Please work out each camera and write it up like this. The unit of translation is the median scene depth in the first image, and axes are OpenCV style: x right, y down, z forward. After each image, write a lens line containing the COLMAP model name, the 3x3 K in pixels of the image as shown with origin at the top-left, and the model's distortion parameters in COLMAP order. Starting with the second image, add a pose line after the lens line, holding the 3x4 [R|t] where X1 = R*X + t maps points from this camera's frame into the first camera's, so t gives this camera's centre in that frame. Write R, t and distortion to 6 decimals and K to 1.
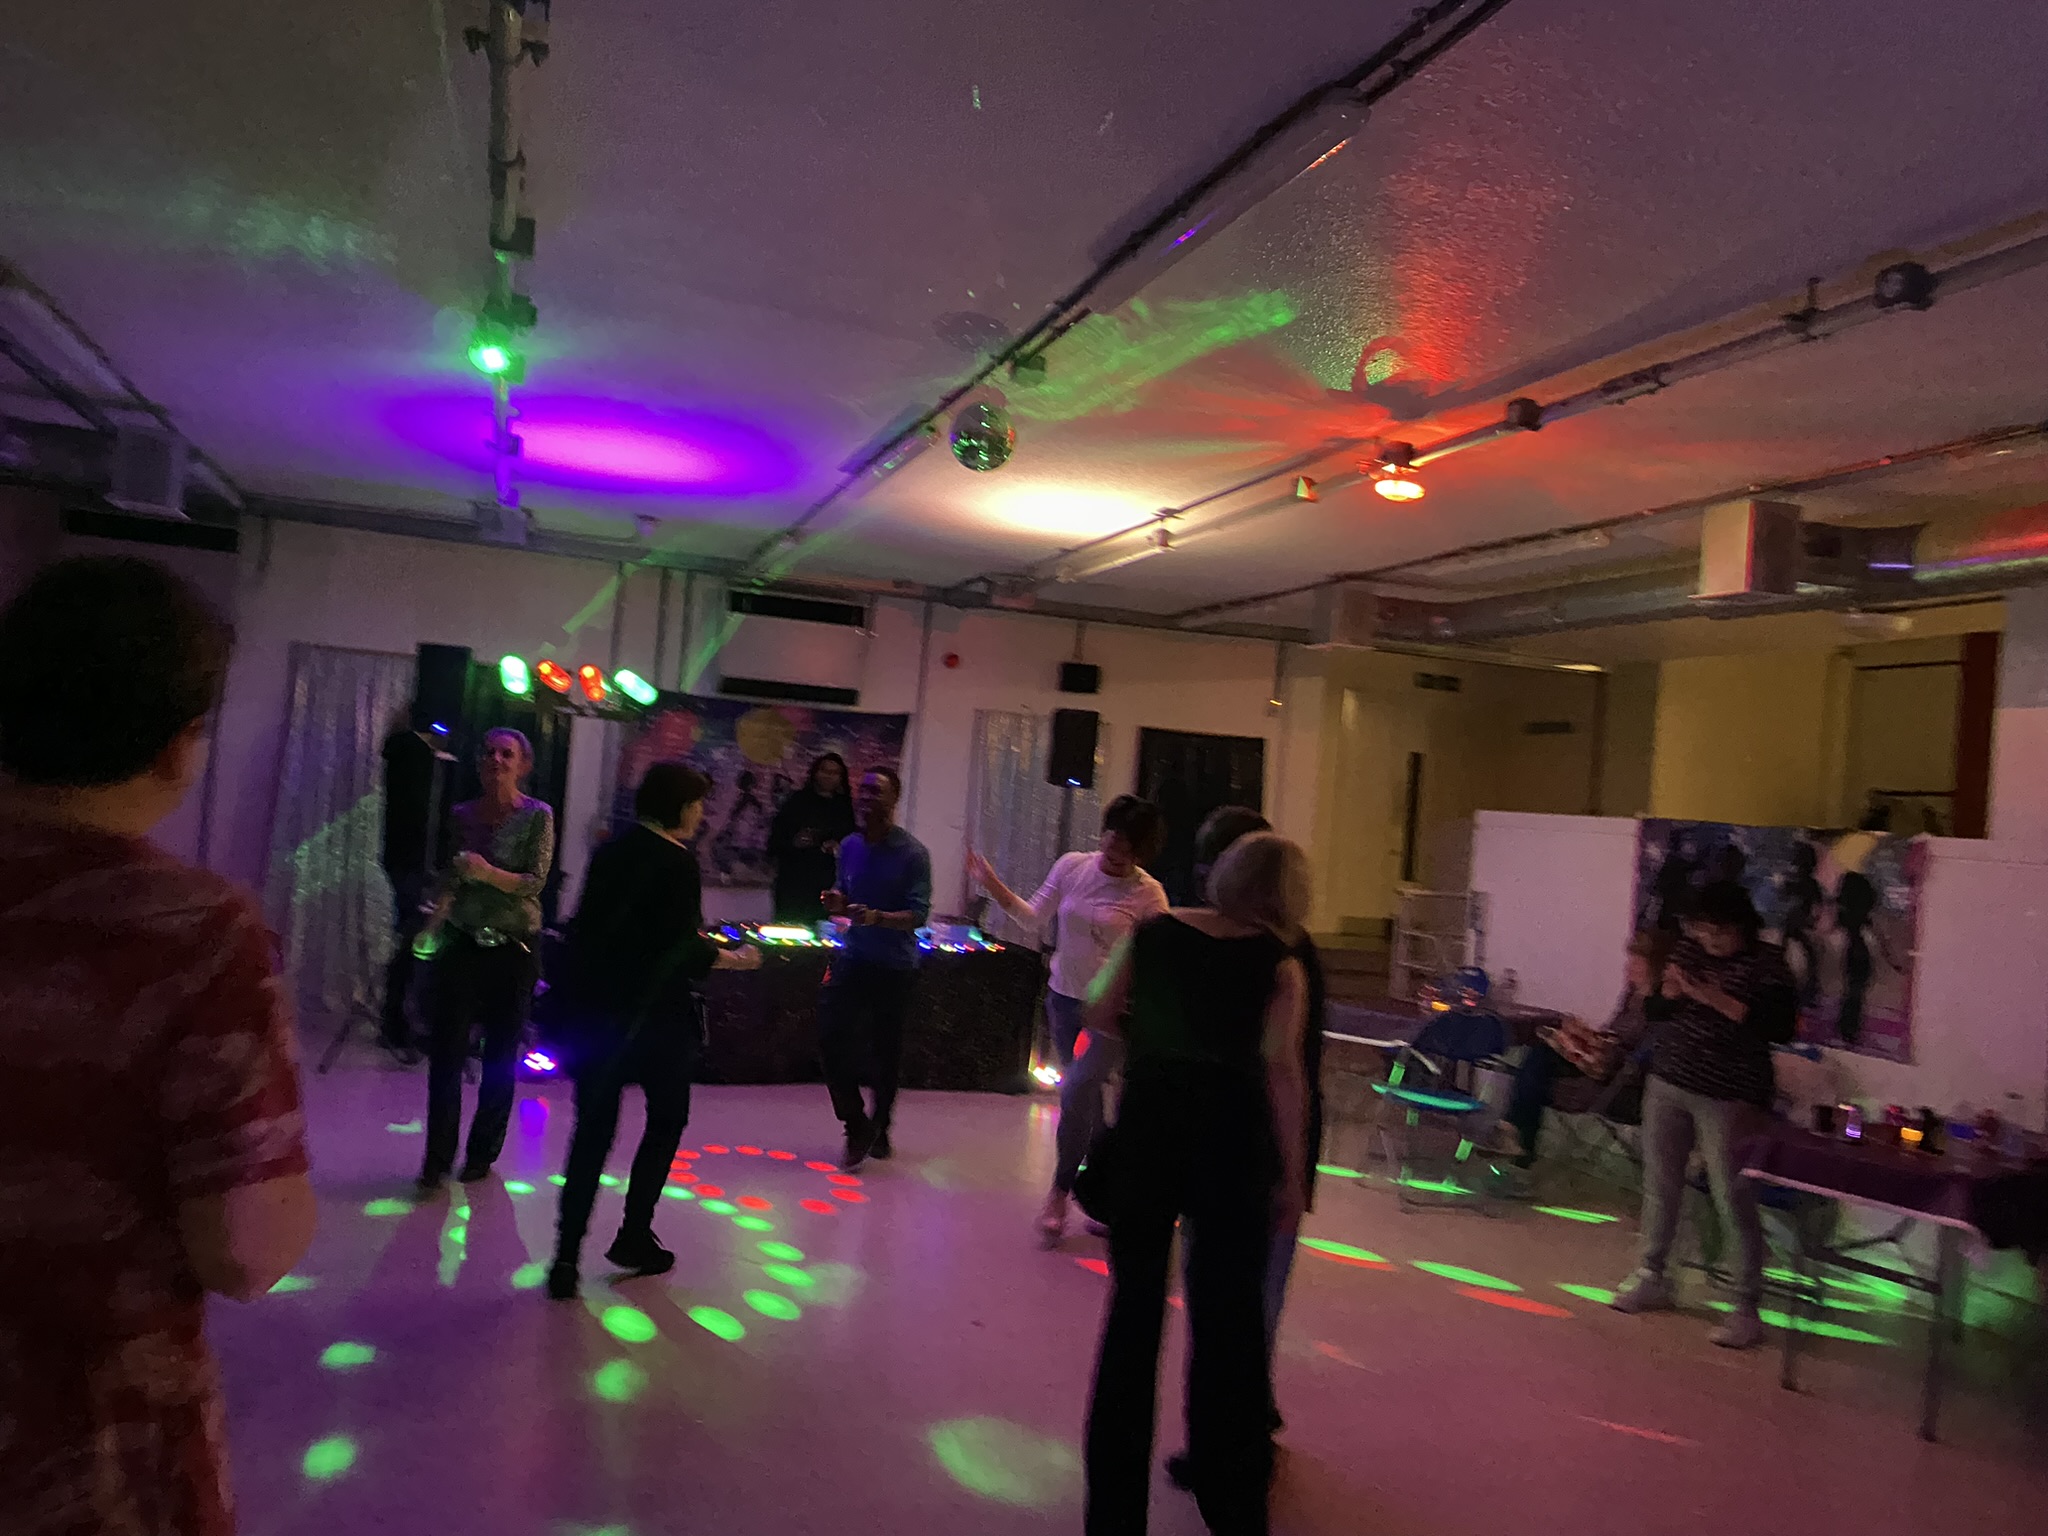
lens RADIAL K [[1558.4, 0, 998.4], [0, 1558.4, 762.5], [0, 0, 1]] dist [0.040389, -0.051219]
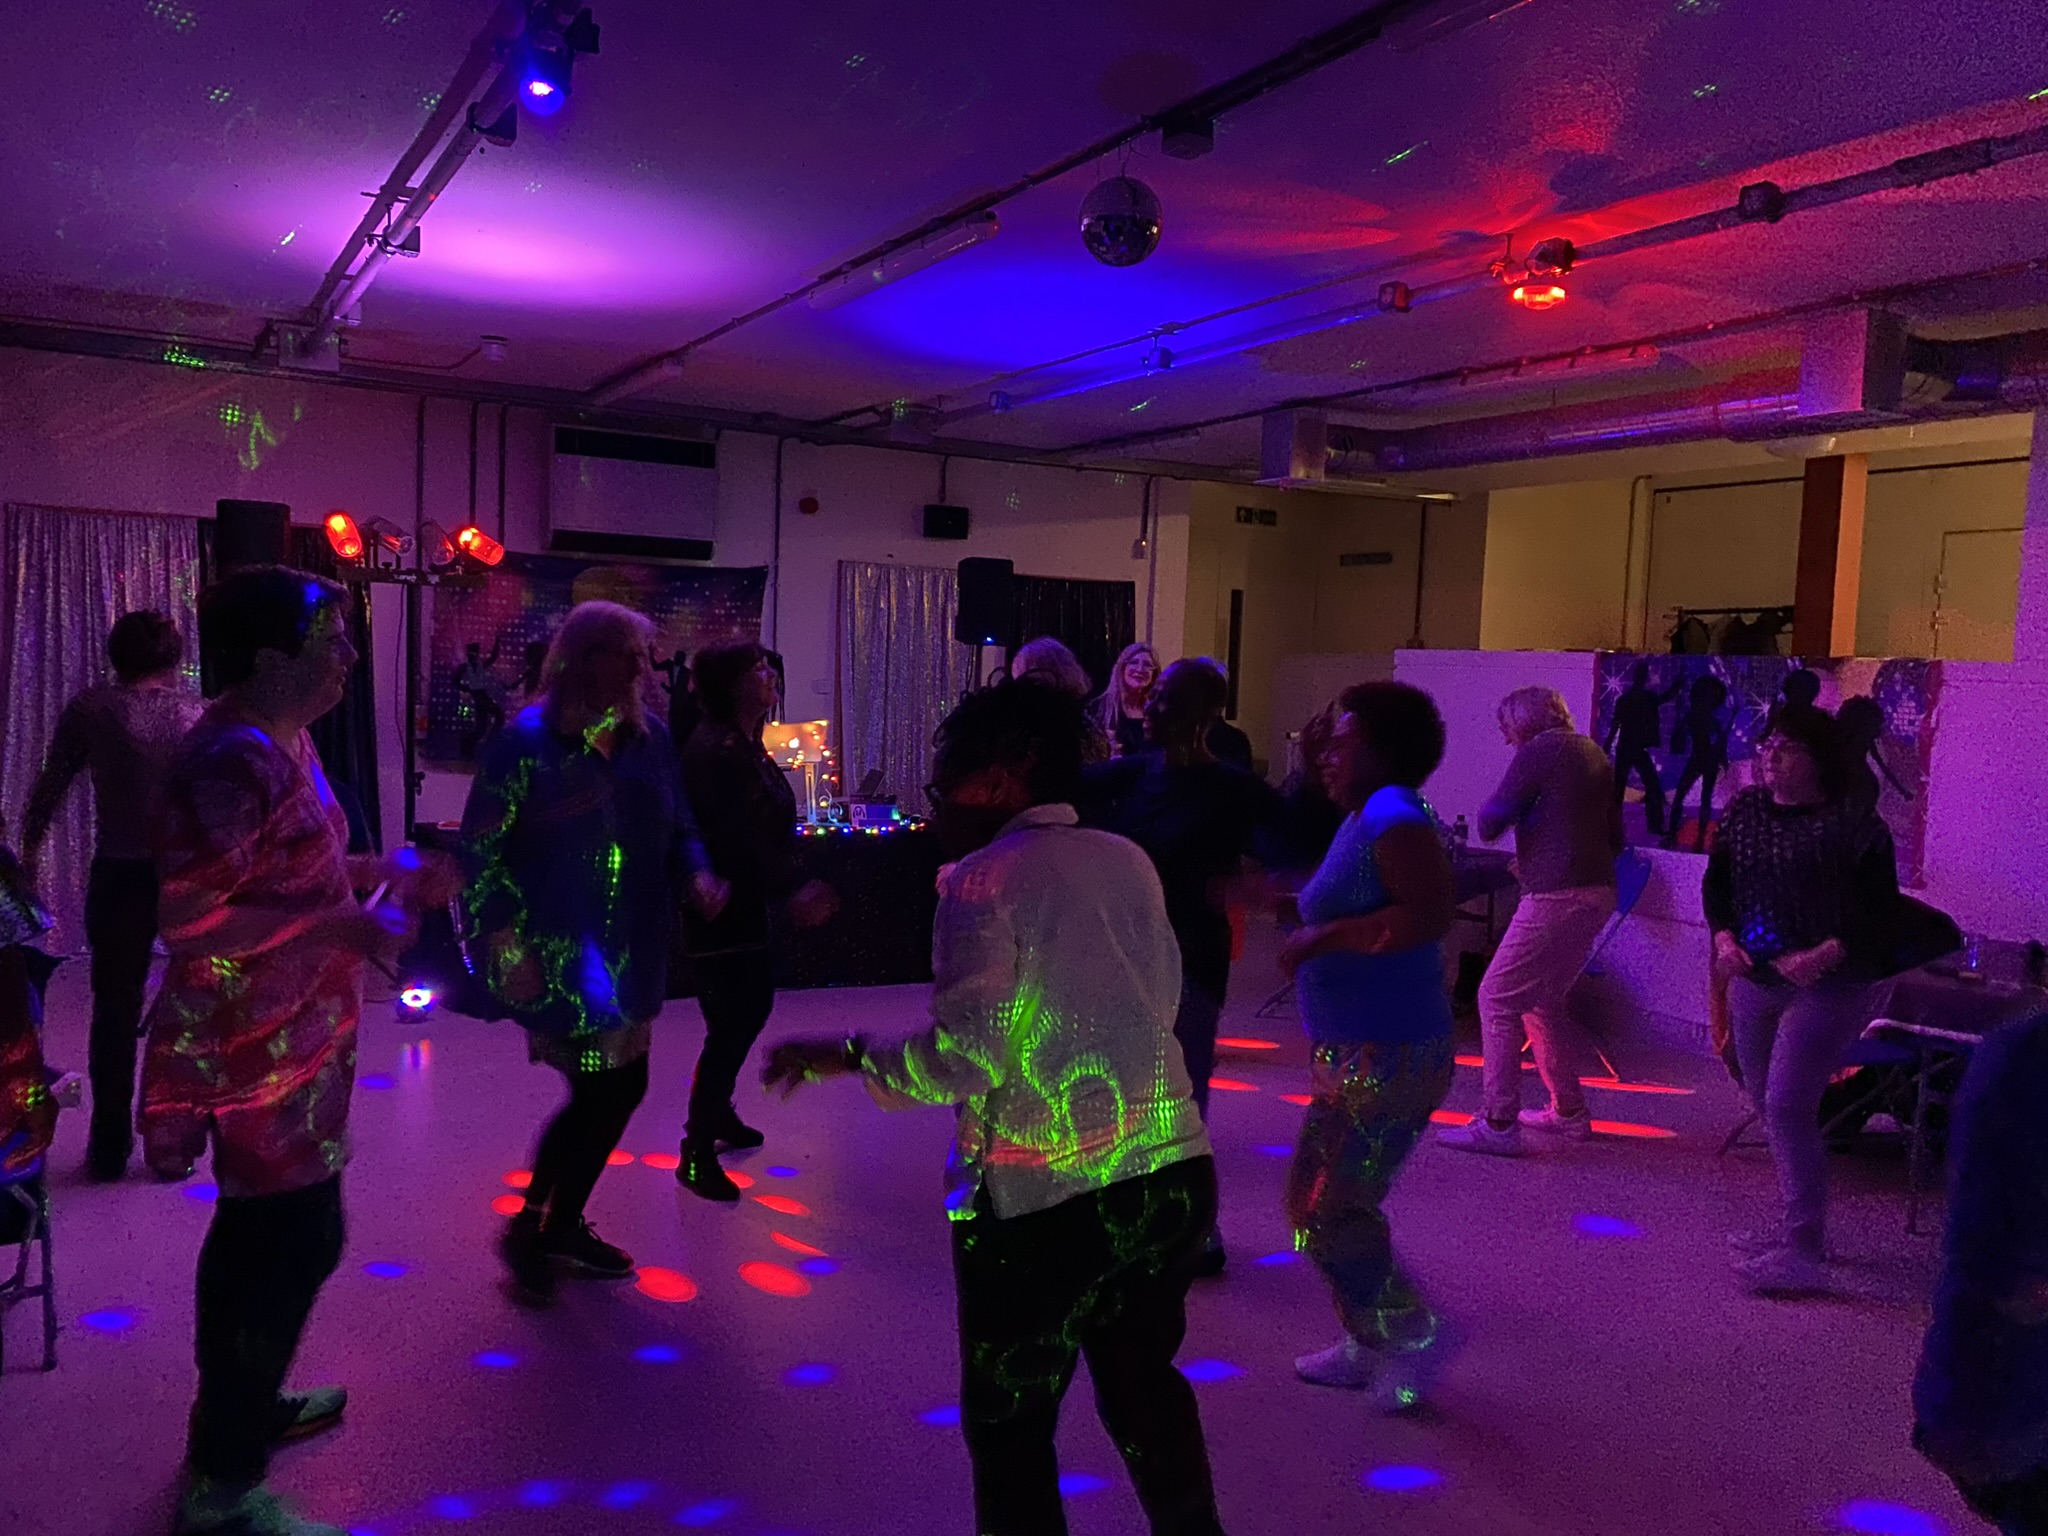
lens RADIAL K [[1558.4, 0, 1014.2], [0, 1558.4, 769.6], [0, 0, 1]] dist [0.040389, -0.051219]
pose [[0.975497, -0.060597, 0.211505, -0.151484], [0.037788, 0.993183, 0.110266, -0.012403], [-0.216745, -0.099572, 0.971137, 0.122730]]
